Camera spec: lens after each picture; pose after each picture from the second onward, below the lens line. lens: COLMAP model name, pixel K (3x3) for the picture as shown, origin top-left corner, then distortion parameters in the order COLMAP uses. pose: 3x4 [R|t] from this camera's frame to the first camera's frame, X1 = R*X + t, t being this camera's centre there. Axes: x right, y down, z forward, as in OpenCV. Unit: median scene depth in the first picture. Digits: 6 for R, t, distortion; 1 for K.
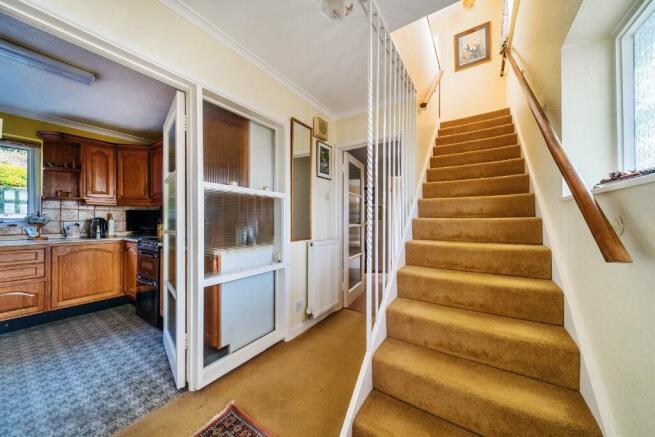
lens RADIAL K [[224.9, 0, 321.7], [0, 224.9, 218.1], [0, 0, 1]] dist [-0.004026, 0.000148]
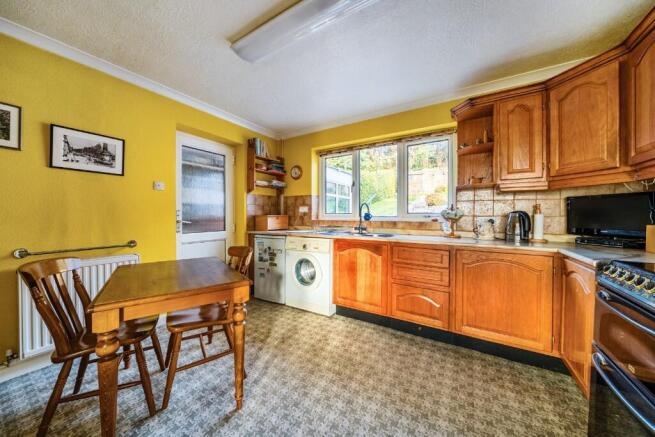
lens RADIAL K [[224.9, 0, 323.1], [0, 224.9, 216.4], [0, 0, 1]] dist [-0.004026, 0.000148]
pose [[0.024319, 0.001967, -0.999702, -0.376673], [0.002900, 0.999994, 0.002038, 0.011128], [0.999700, -0.002949, 0.024313, 0.436483]]
